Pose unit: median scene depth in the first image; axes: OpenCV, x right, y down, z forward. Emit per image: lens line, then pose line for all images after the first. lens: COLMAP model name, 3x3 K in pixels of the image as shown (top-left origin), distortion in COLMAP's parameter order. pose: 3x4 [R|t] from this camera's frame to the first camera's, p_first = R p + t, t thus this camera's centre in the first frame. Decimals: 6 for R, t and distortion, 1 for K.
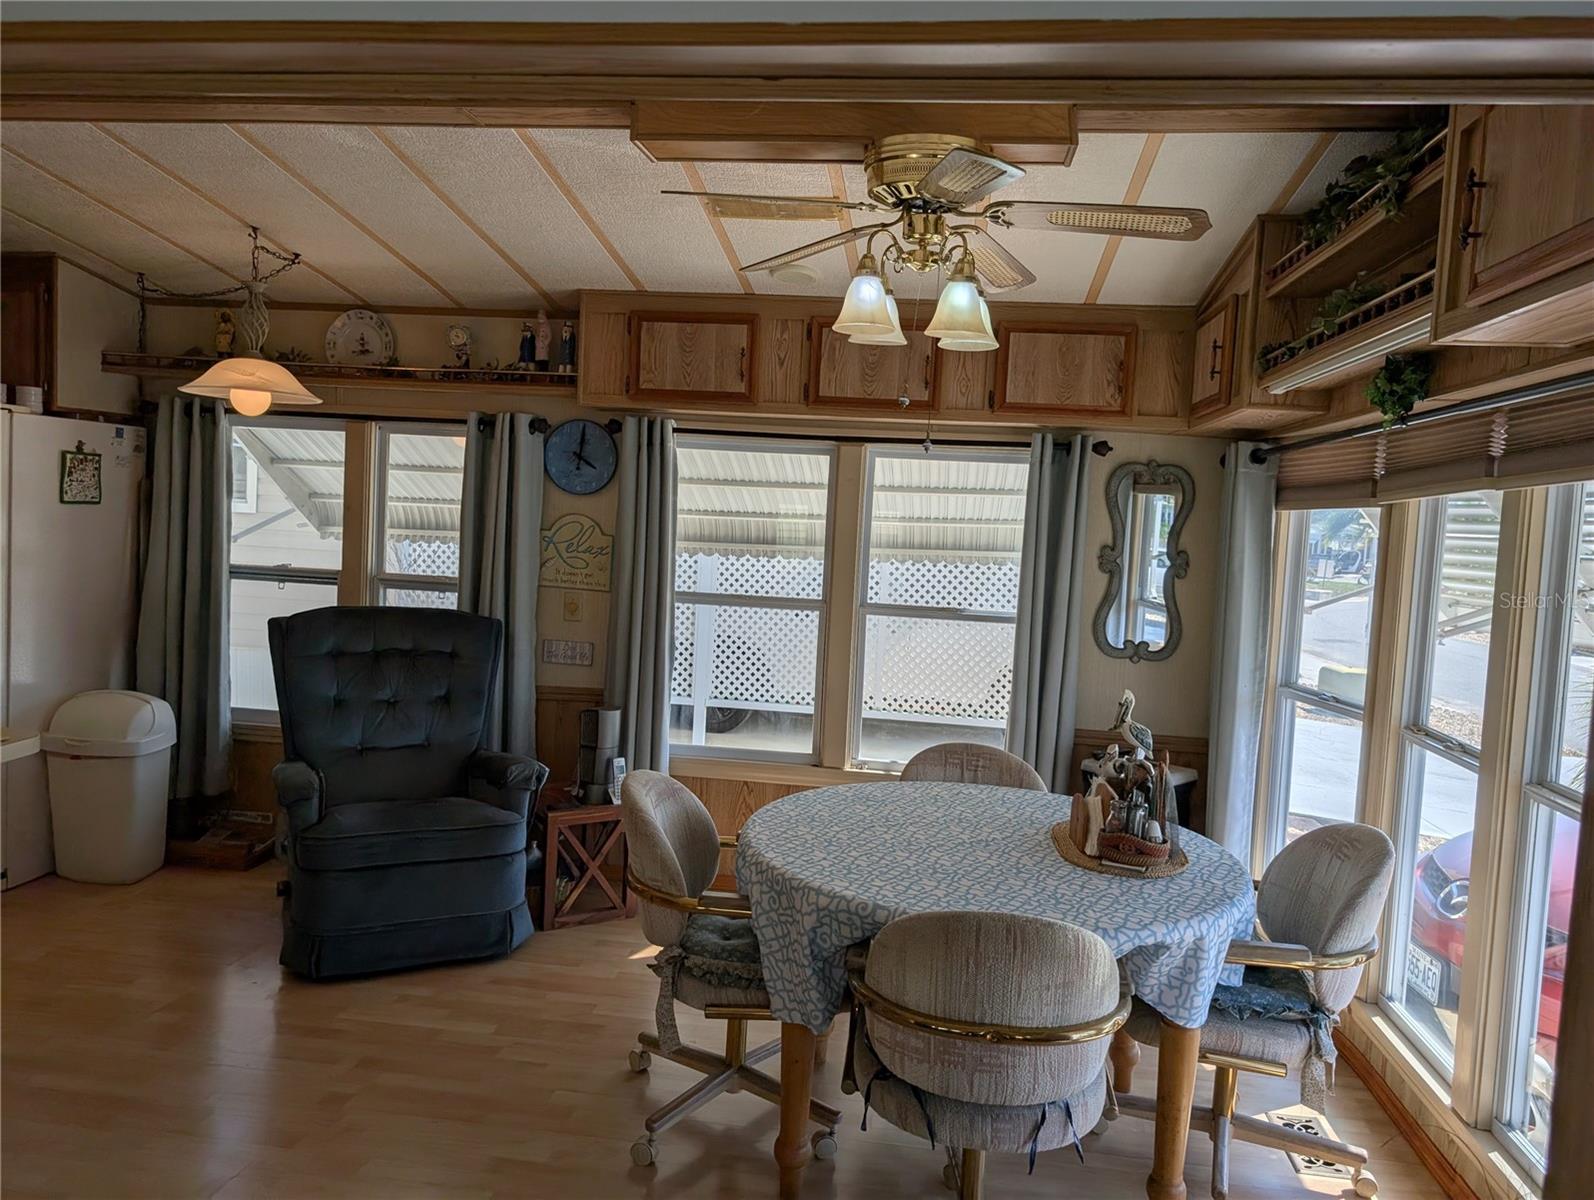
lens RADIAL K [[1142.7, 0, 795.4], [0, 1142.7, 599.5], [0, 0, 1]] dist [0.025607, -0.027570]
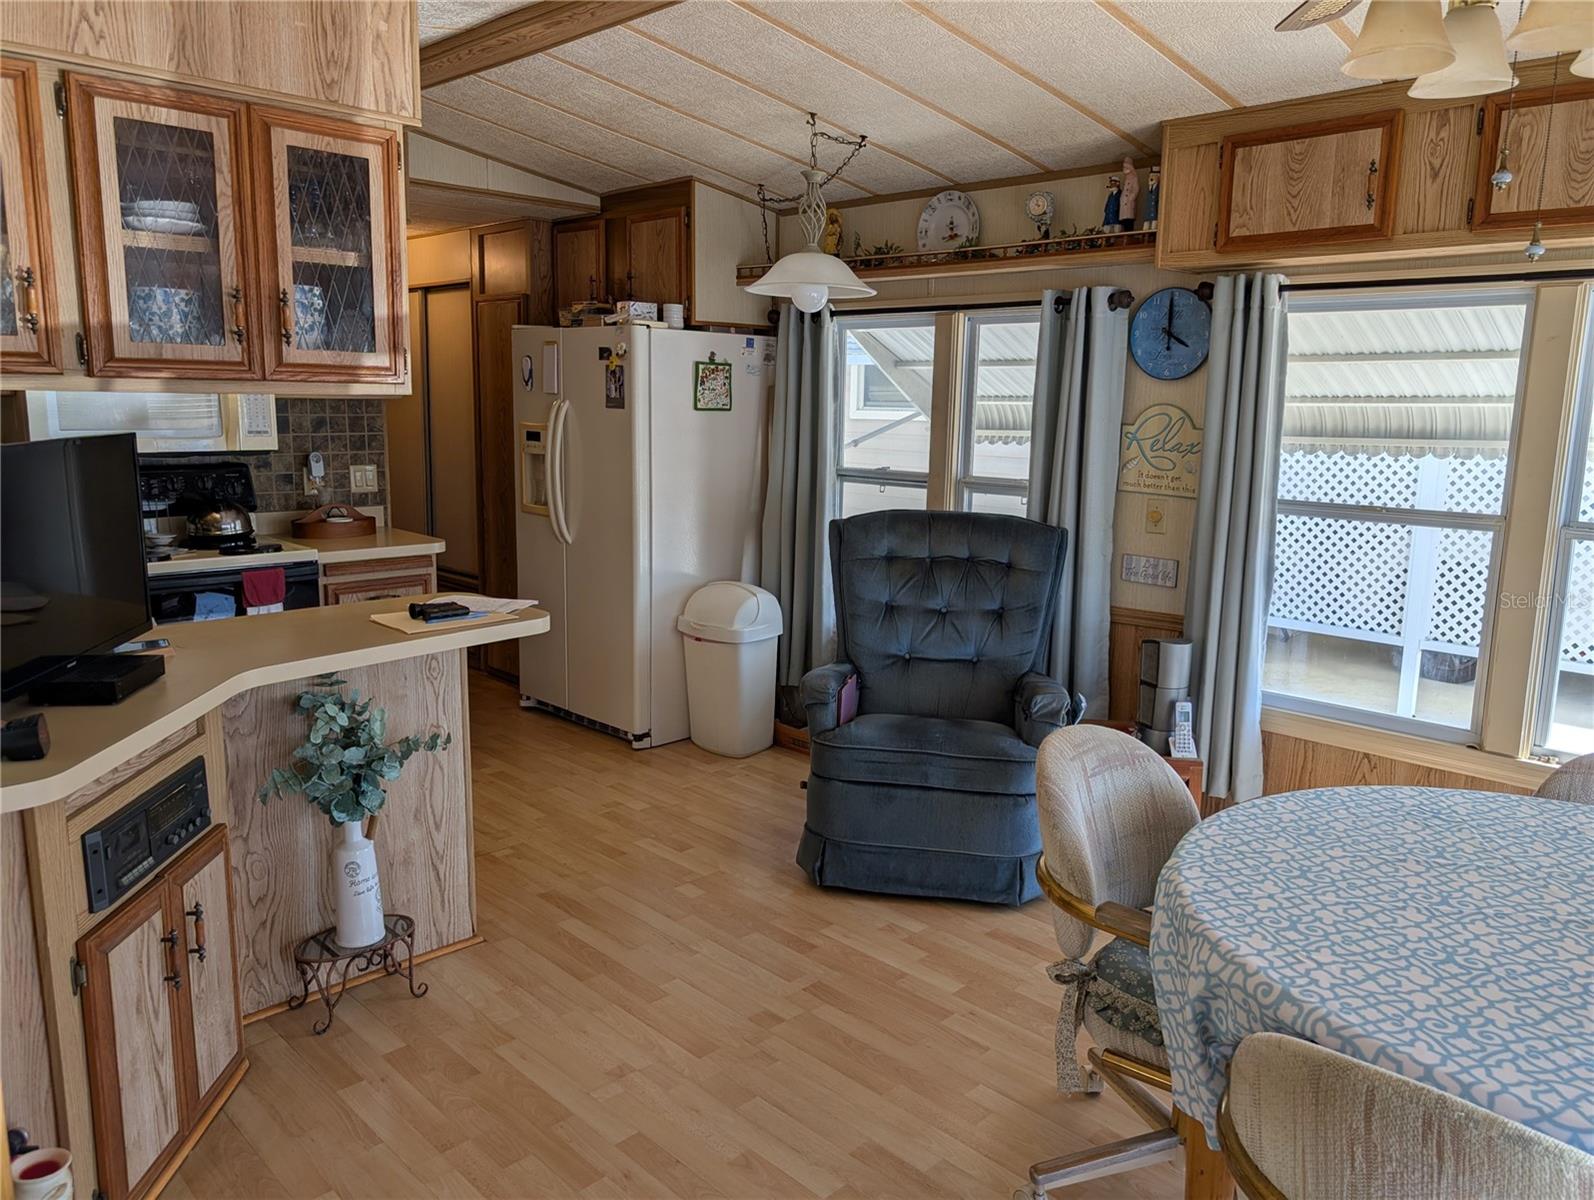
lens RADIAL K [[1142.7, 0, 796.2], [0, 1142.7, 596.5], [0, 0, 1]] dist [0.025607, -0.027570]
pose [[0.790996, 0.069102, -0.607907, 0.118356], [-0.024183, 0.996356, 0.081791, 0.002647], [0.611344, -0.049995, 0.789784, 0.182996]]
